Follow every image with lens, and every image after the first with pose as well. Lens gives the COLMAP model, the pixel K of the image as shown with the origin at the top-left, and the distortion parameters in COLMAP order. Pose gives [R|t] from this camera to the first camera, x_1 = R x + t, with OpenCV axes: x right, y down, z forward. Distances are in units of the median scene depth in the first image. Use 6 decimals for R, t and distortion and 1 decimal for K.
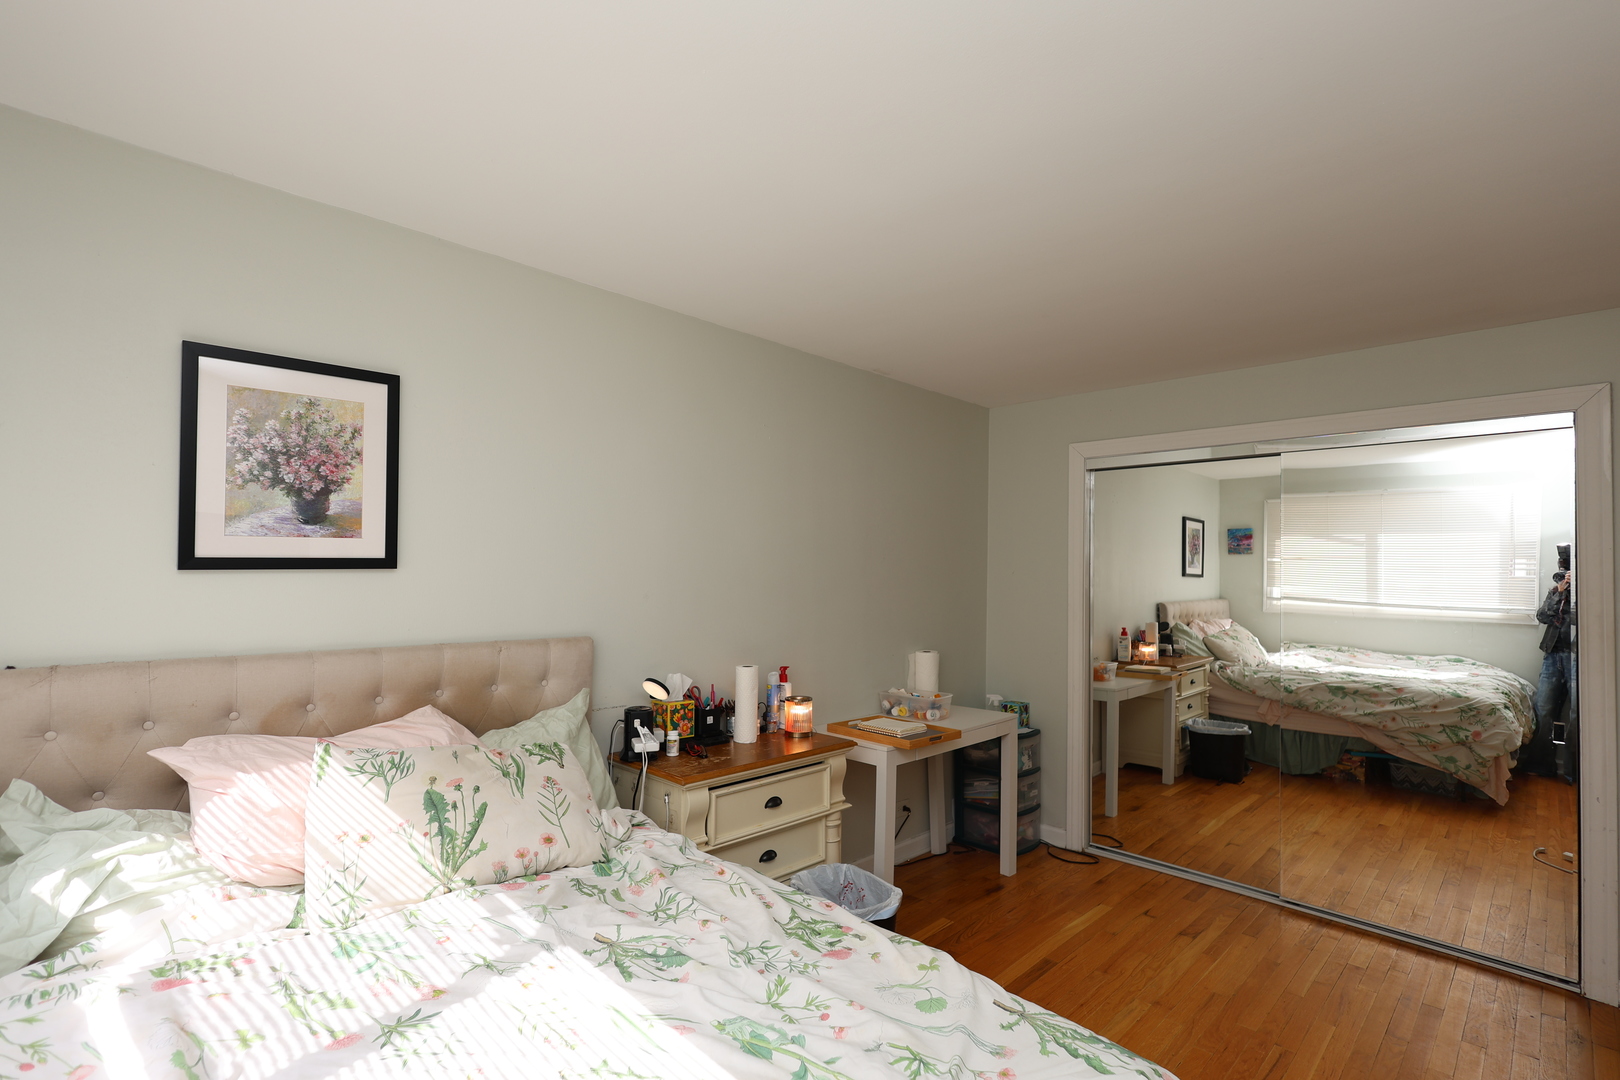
lens RADIAL K [[743.3, 0, 810.4], [0, 743.3, 544.5], [0, 0, 1]] dist [0.003632, 0.000421]
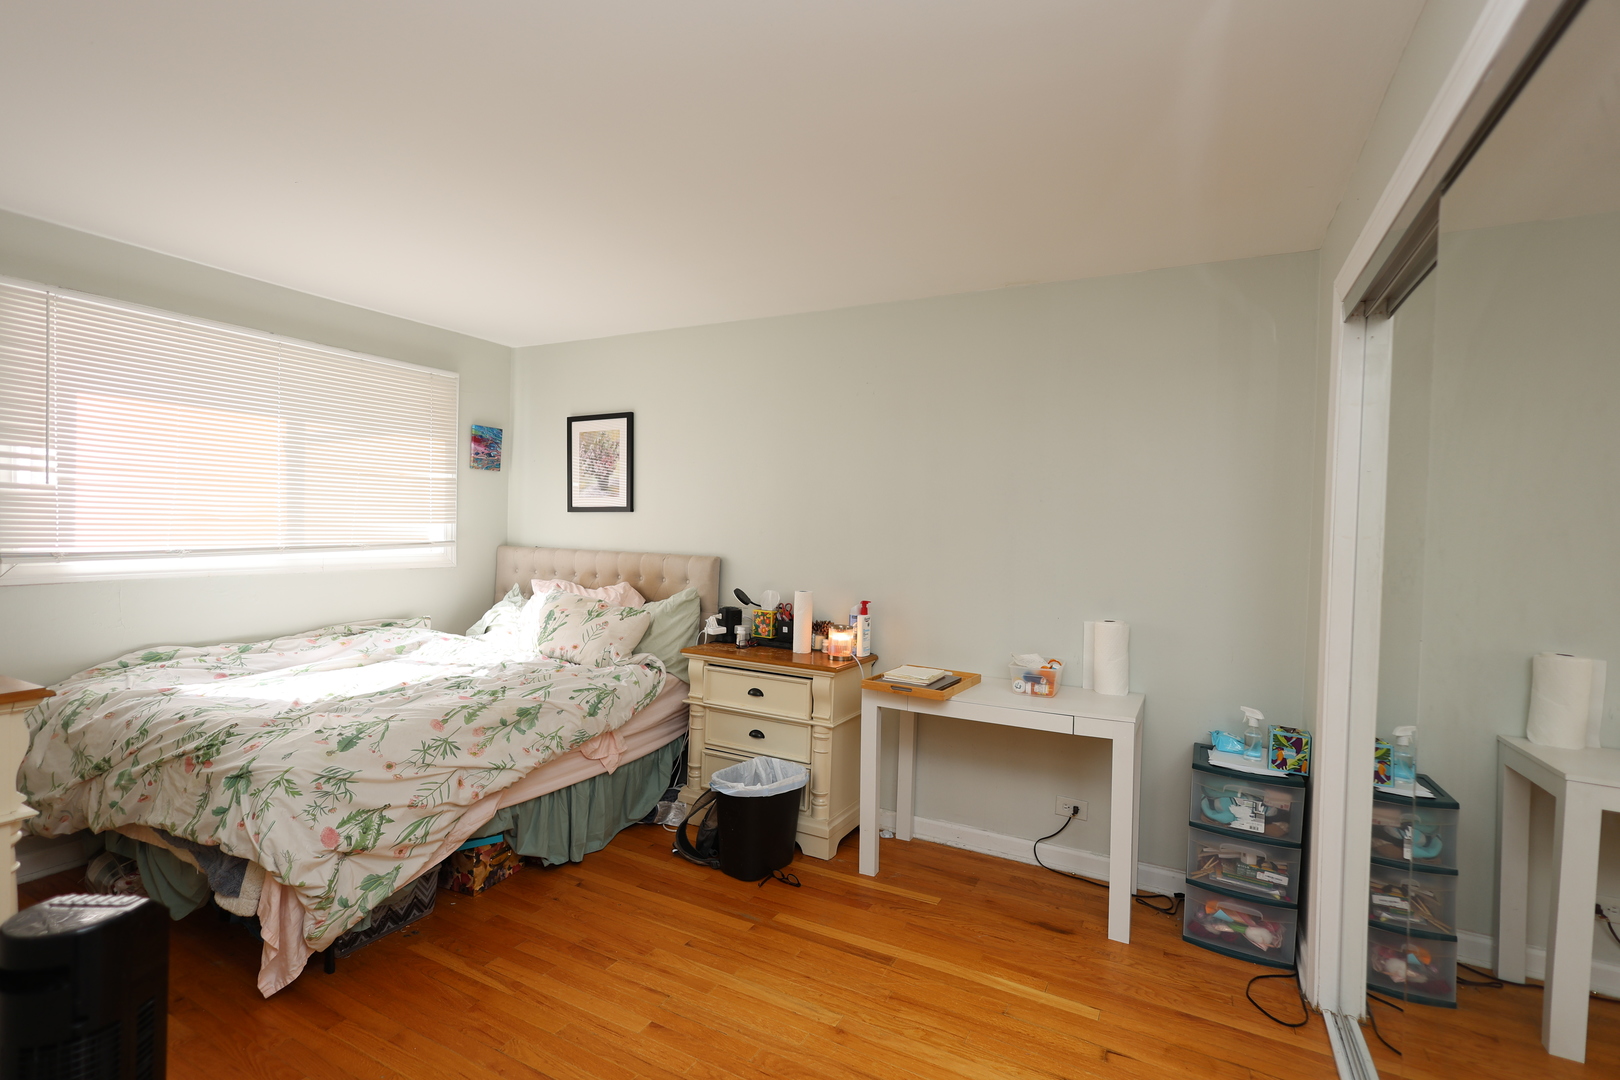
lens RADIAL K [[726.9, 0, 810.0], [0, 726.9, 540.0], [0, 0, 1]] dist [0.003238, 0.000143]
pose [[0.312318, 0.004096, -0.949969, 1.389761], [0.007596, 0.999948, 0.006809, 0.096536], [0.949947, -0.009343, 0.312271, 0.850711]]
